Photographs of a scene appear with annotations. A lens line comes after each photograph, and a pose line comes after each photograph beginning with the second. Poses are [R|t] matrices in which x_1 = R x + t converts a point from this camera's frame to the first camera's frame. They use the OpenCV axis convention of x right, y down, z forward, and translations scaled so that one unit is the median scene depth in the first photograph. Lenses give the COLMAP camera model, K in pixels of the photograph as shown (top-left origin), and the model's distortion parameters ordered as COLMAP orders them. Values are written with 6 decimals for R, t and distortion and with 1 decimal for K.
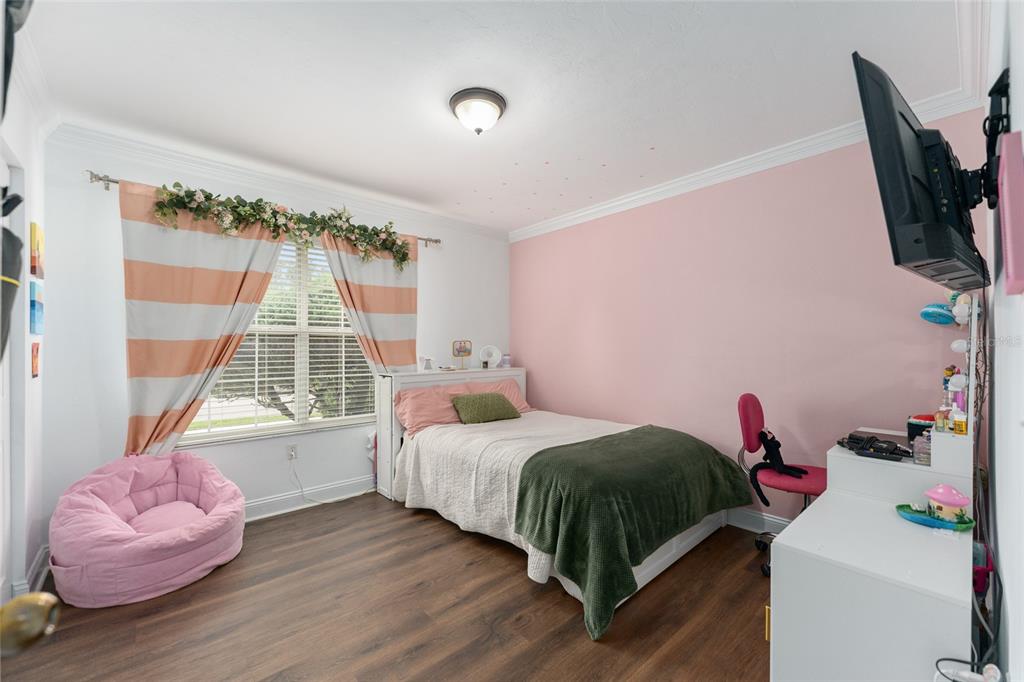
lens RADIAL K [[411.2, 0, 507.8], [0, 411.2, 344.3], [0, 0, 1]] dist [-0.001082, -0.000284]
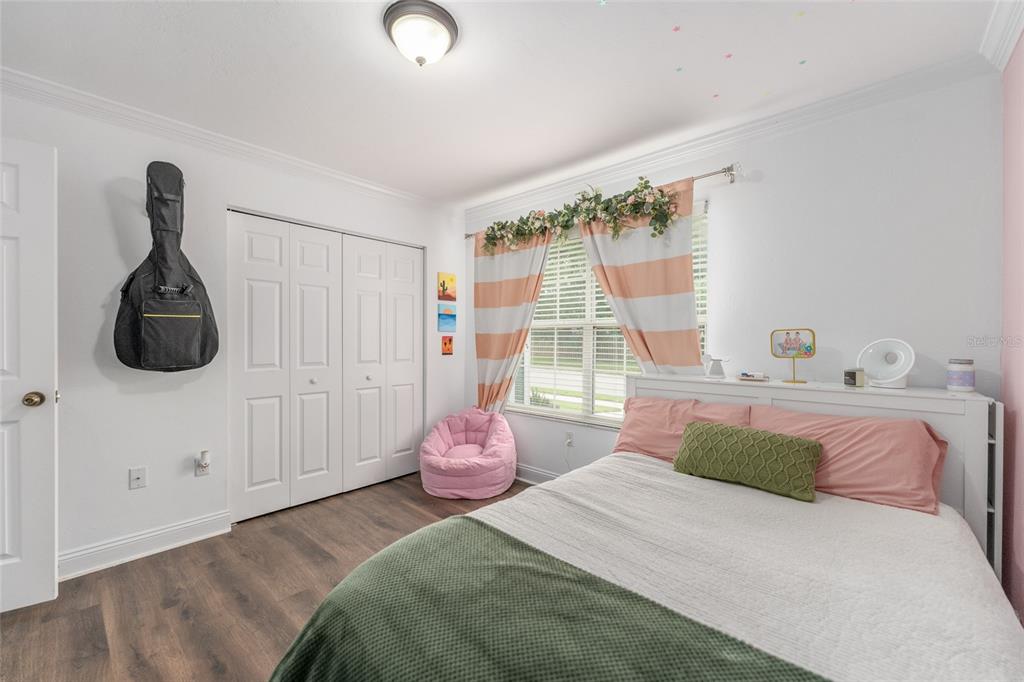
lens RADIAL K [[411.2, 0, 507.0], [0, 411.2, 340.5], [0, 0, 1]] dist [-0.001082, -0.000284]
pose [[0.103559, 0.012359, -0.994547, 0.484557], [0.007901, 0.999881, 0.013248, -0.004934], [0.994592, -0.009230, 0.103449, 0.713328]]
